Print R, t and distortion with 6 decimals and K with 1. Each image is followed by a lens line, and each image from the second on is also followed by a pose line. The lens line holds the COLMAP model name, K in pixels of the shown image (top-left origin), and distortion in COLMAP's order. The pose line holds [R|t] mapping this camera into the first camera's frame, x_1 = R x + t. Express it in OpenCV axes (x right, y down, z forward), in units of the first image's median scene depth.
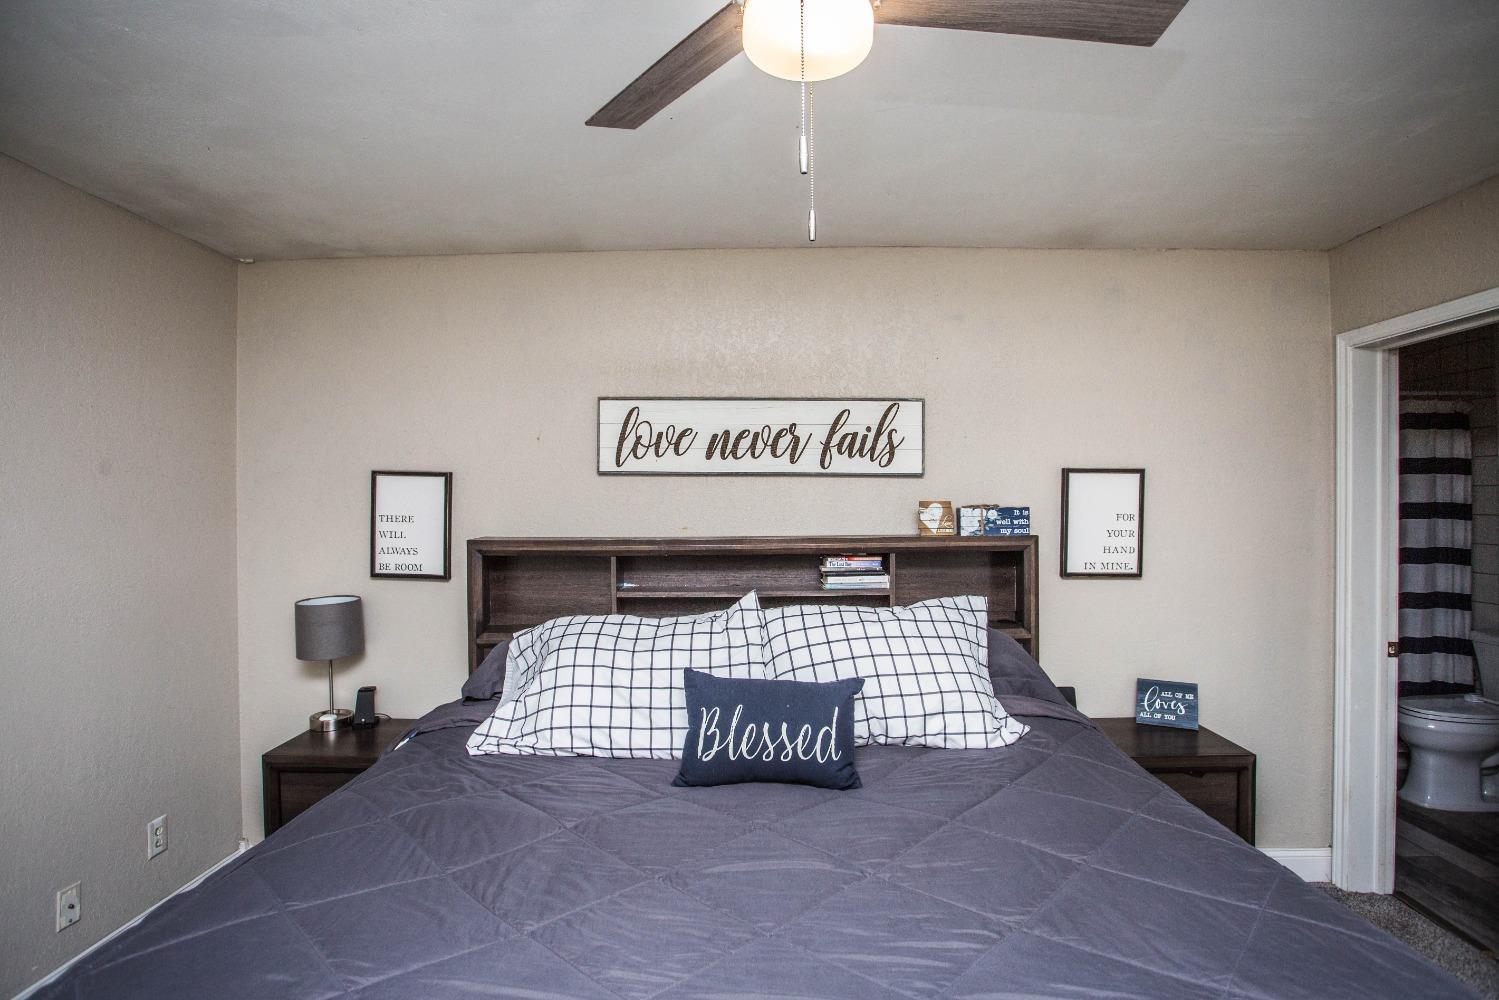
lens RADIAL K [[731.7, 0, 748.3], [0, 731.7, 493.9], [0, 0, 1]] dist [-0.084075, 0.033936]
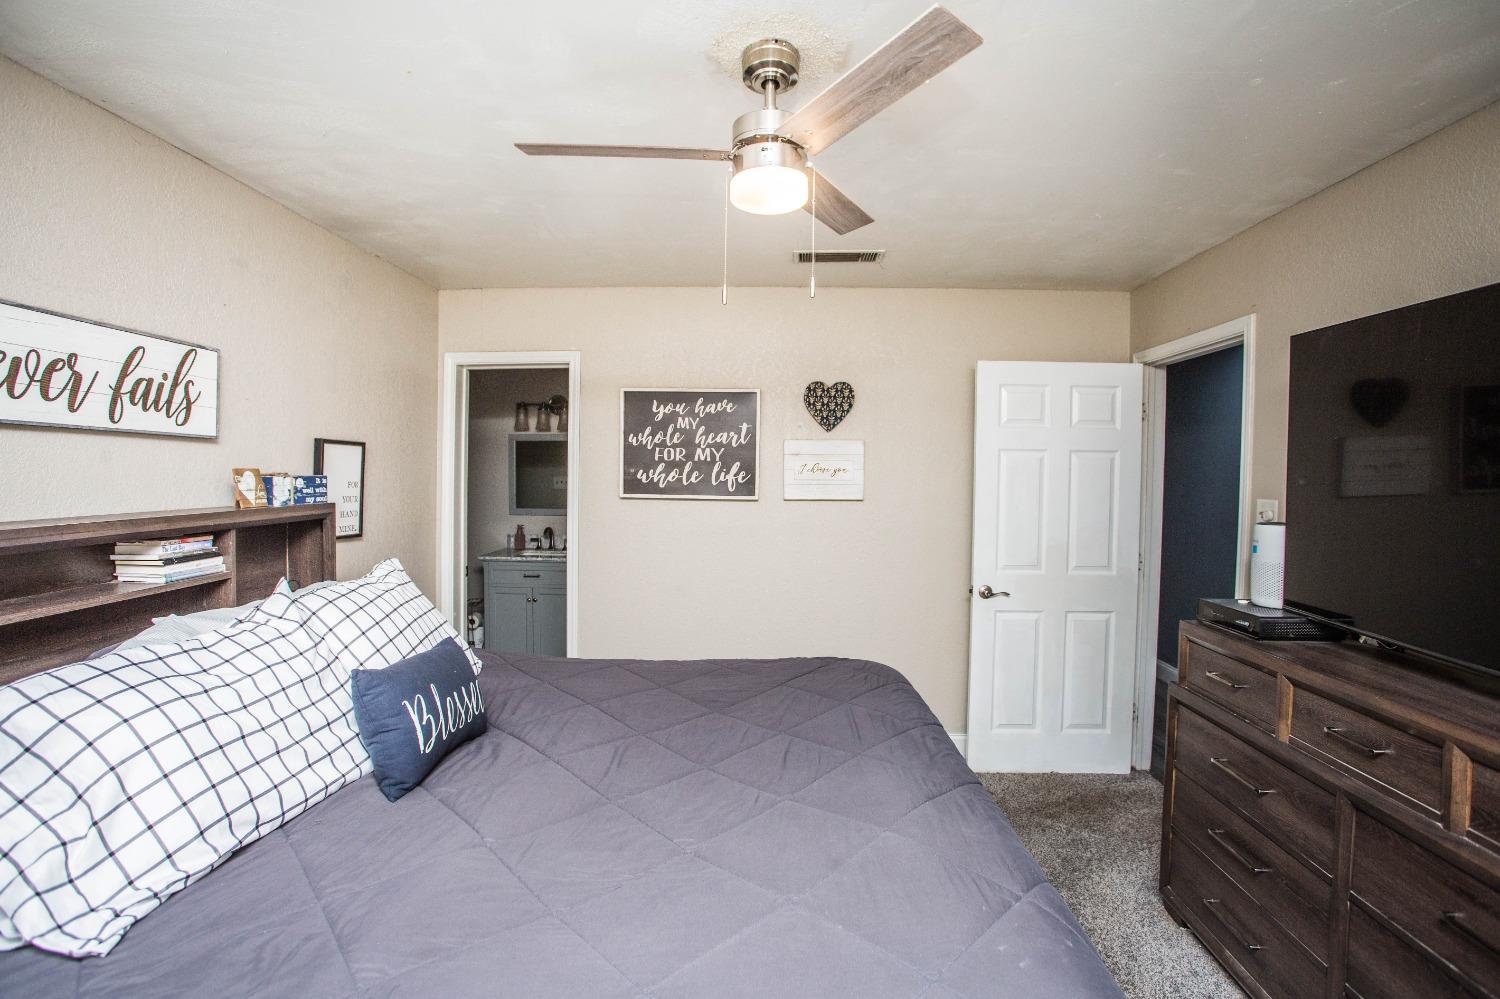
lens RADIAL K [[732.2, 0, 748.8], [0, 732.2, 493.4], [0, 0, 1]] dist [-0.084075, 0.033936]
pose [[0.023195, -0.024554, 0.999429, -0.577782], [-0.017953, 0.999527, 0.024973, 0.006925], [-0.999570, -0.018522, 0.022744, 0.352634]]
